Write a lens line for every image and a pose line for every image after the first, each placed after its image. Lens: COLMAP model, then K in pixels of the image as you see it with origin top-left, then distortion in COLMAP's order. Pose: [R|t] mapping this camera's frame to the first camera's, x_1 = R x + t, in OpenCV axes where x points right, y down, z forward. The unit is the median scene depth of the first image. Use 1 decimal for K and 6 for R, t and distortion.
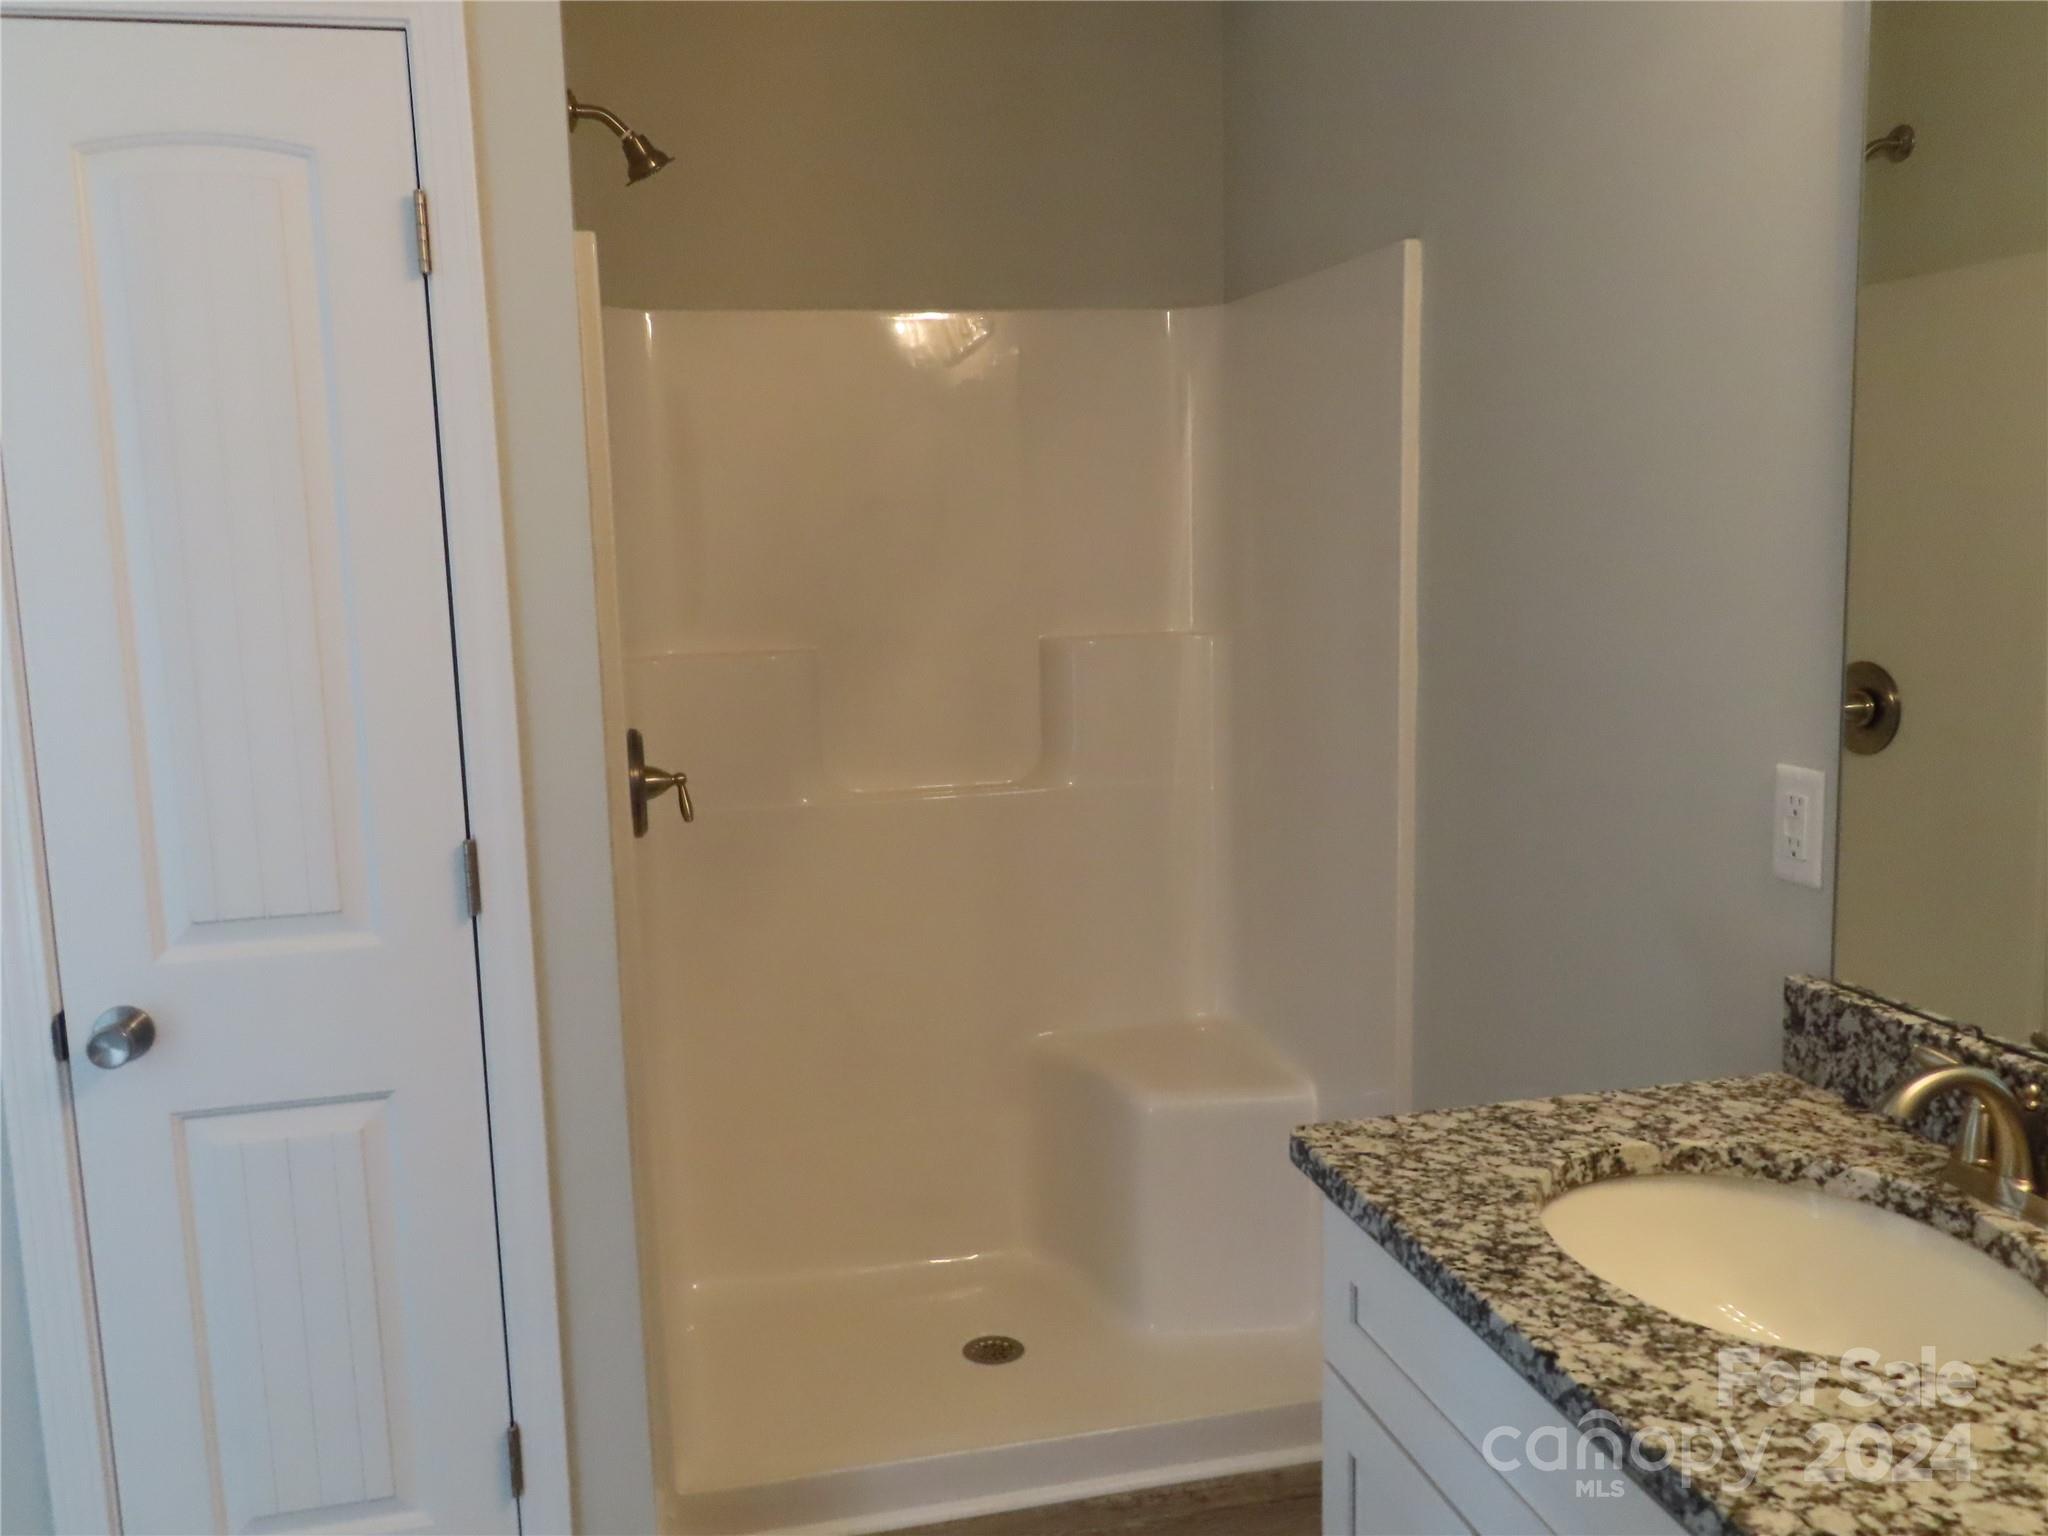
lens RADIAL K [[1759.5, 0, 1030.6], [0, 1759.5, 772.1], [0, 0, 1]] dist [-0.003217, 0.014265]
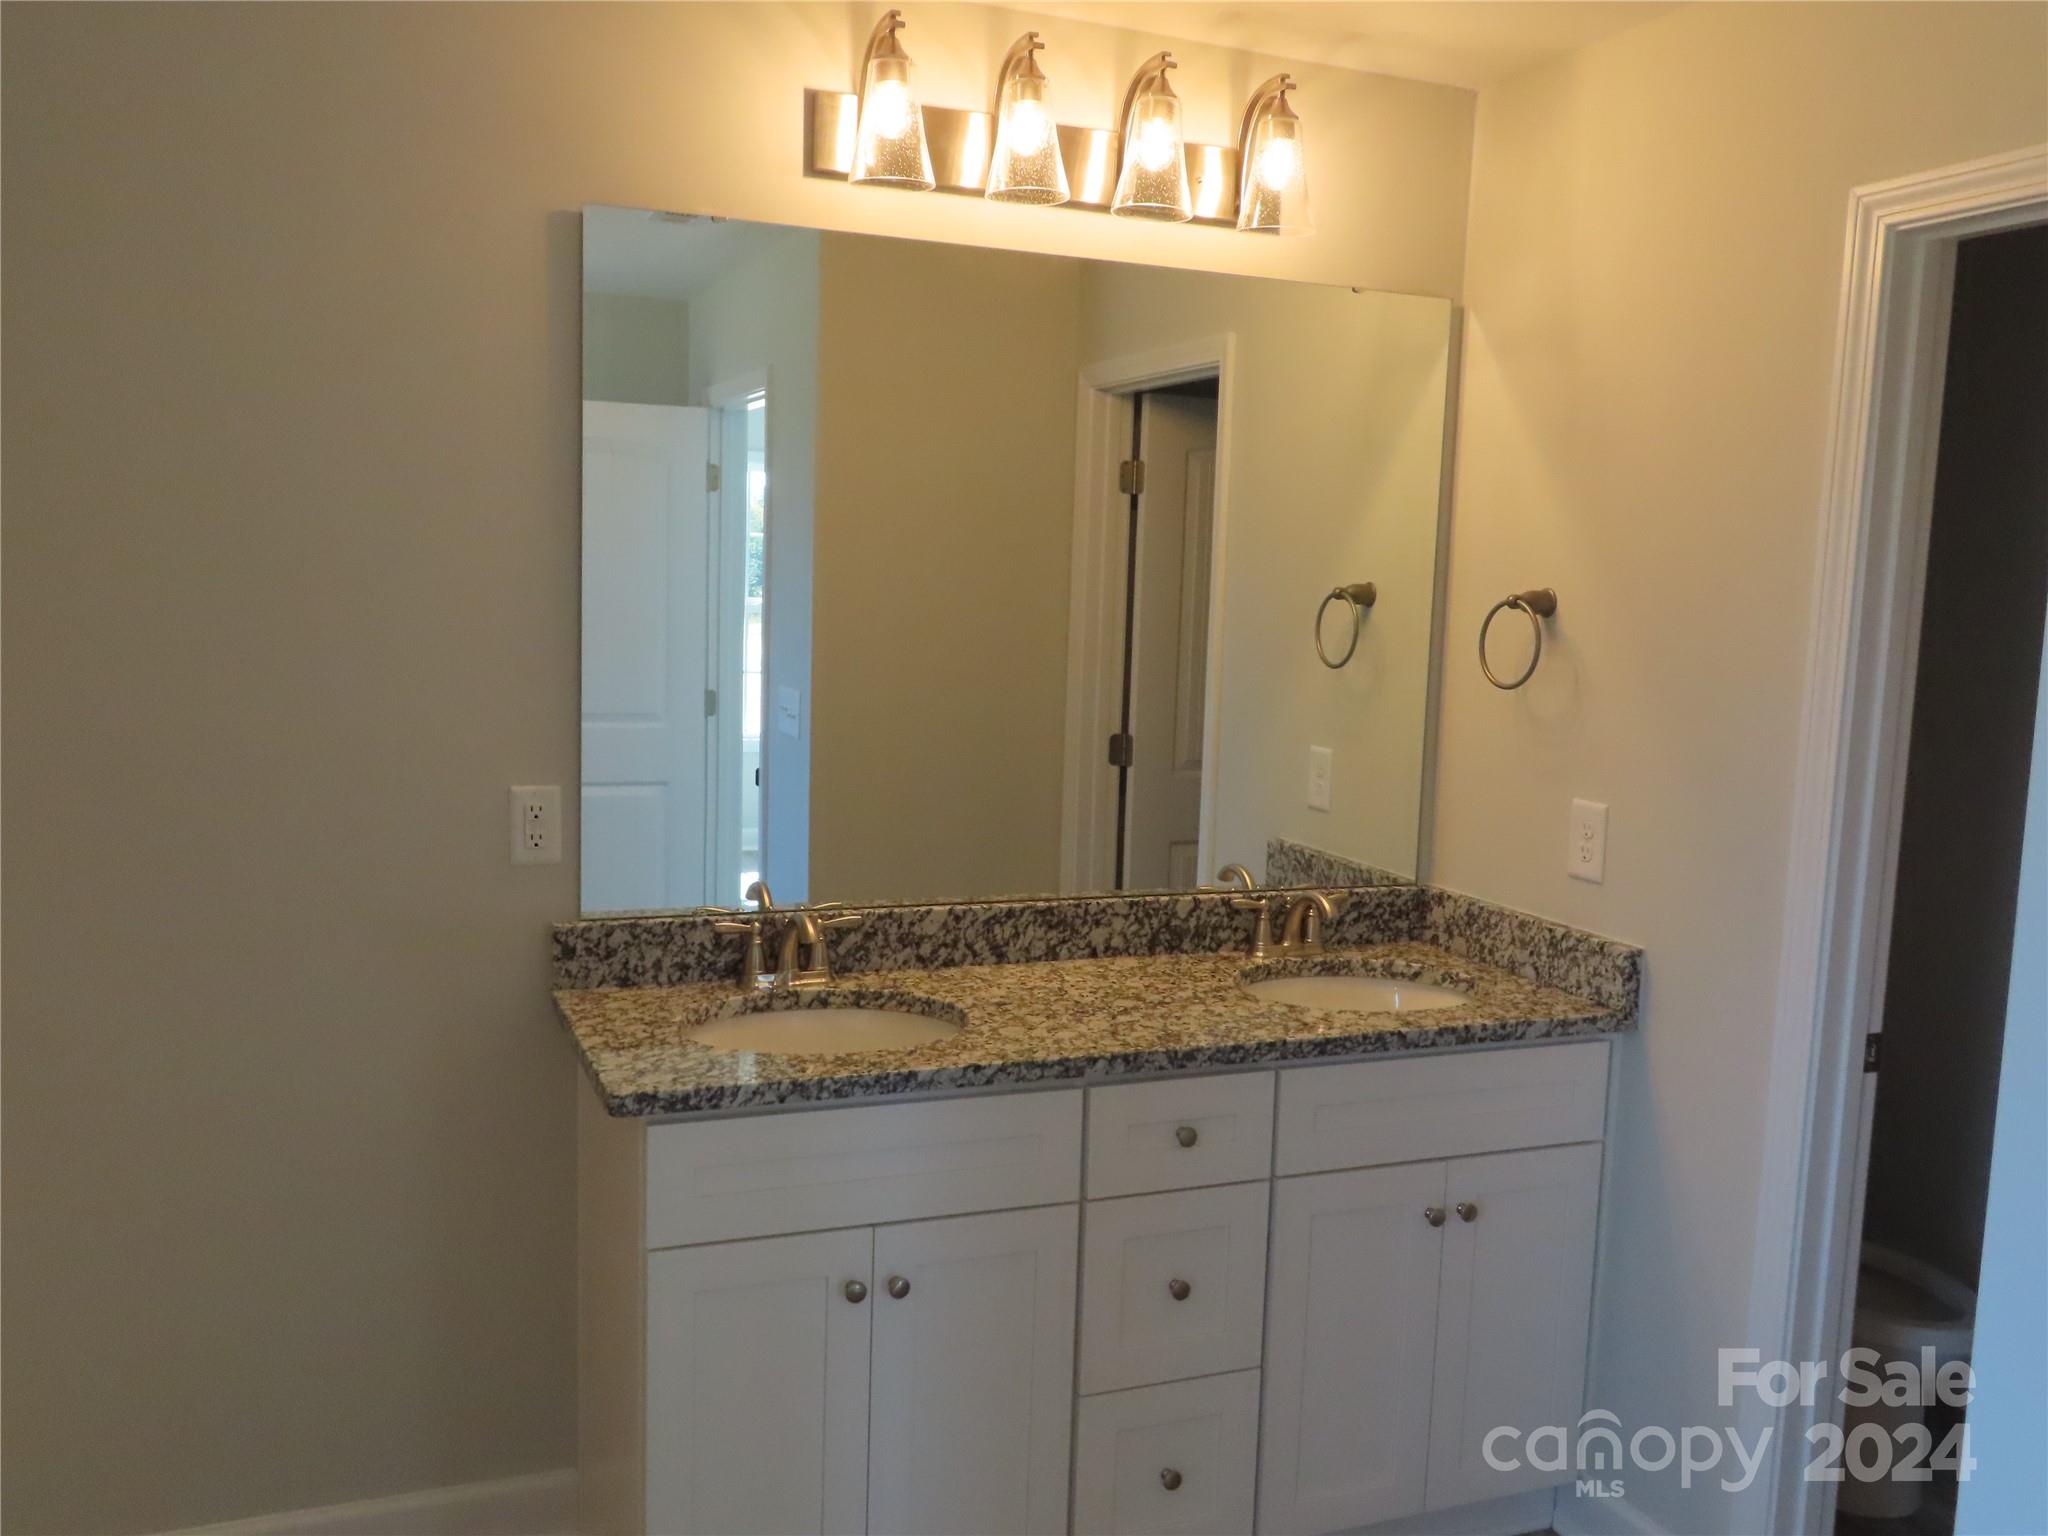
lens RADIAL K [[1759.5, 0, 1029.9], [0, 1759.5, 768.6], [0, 0, 1]] dist [-0.003217, 0.014265]
pose [[-0.161477, -0.086140, 0.983110, -1.157086], [0.113595, 0.987940, 0.105221, -0.133697], [-0.980317, 0.128667, -0.149744, 0.874889]]
